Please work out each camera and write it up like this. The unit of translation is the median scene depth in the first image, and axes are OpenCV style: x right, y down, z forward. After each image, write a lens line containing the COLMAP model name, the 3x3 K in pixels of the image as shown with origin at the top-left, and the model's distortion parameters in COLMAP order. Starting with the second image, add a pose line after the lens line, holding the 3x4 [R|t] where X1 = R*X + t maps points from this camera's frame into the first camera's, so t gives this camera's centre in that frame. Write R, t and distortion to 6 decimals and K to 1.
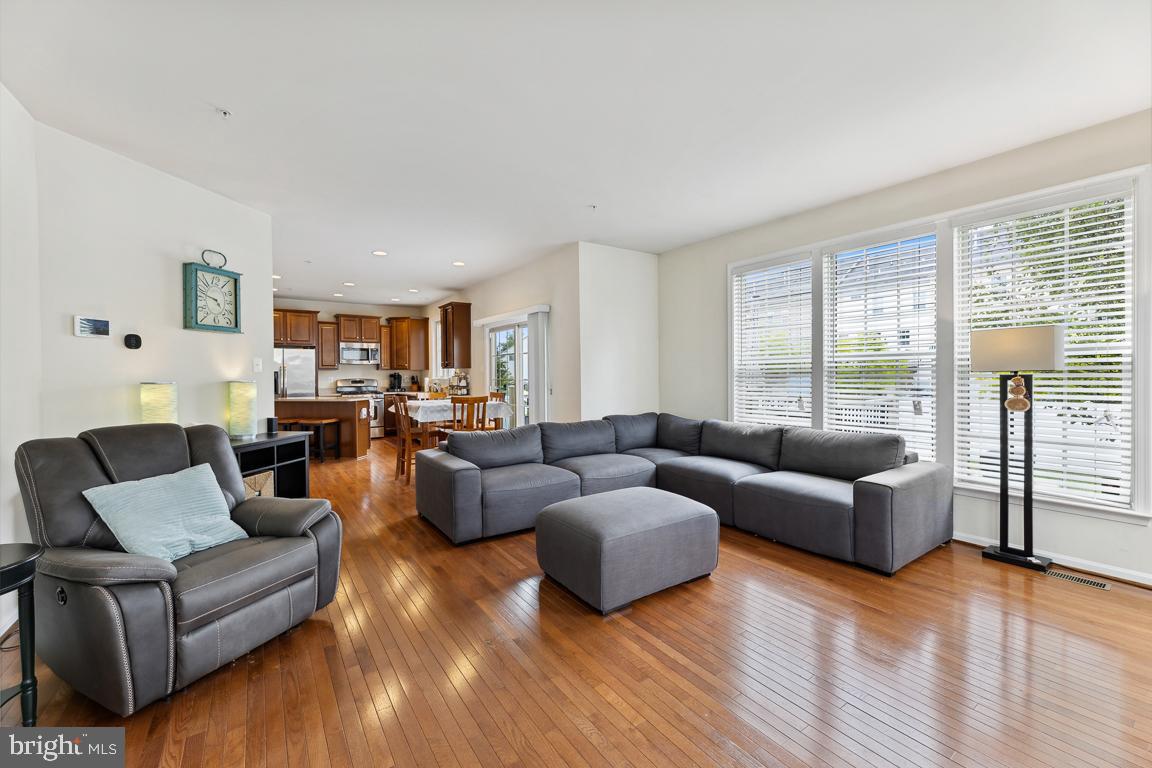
lens RADIAL K [[470.5, 0, 580.2], [0, 470.5, 380.6], [0, 0, 1]] dist [0.001310, 0.001003]
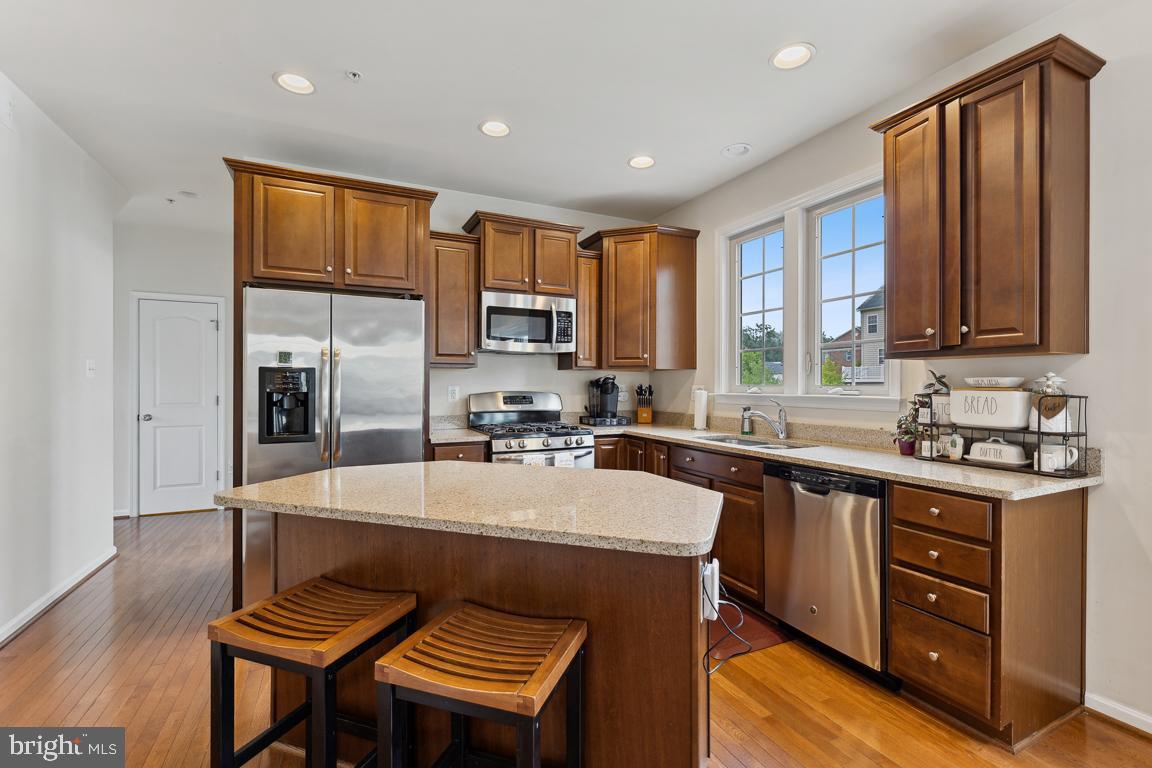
lens RADIAL K [[509.4, 0, 575.2], [0, 509.4, 383.6], [0, 0, 1]] dist [0.004871, 0.000674]
pose [[0.985677, 0.006394, -0.168524, -0.355165], [-0.008753, 0.999874, -0.013260, -0.005182], [0.168418, 0.014545, 0.985608, 0.596435]]
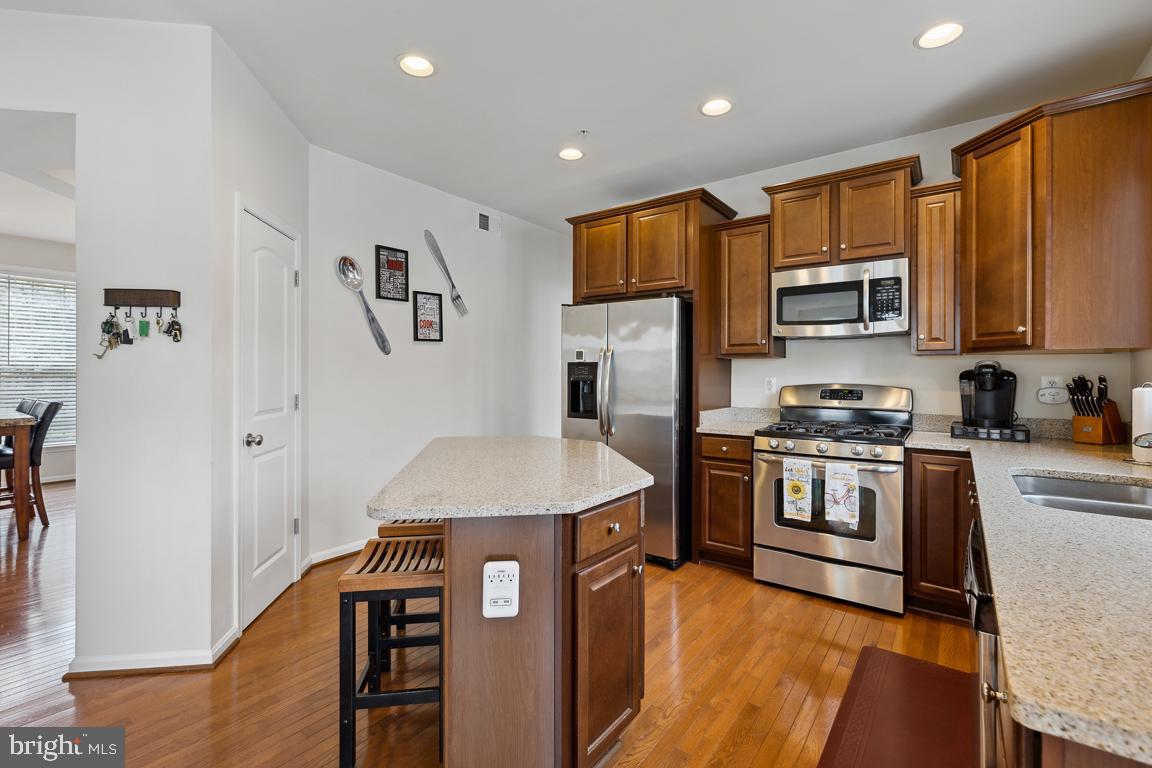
lens RADIAL K [[509.4, 0, 576.1], [0, 509.4, 379.3], [0, 0, 1]] dist [0.004871, 0.000674]
pose [[0.311089, 0.013425, -0.950286, -0.204000], [-0.018004, 0.999804, 0.008231, -0.006778], [0.950210, 0.014548, 0.311270, 0.721963]]
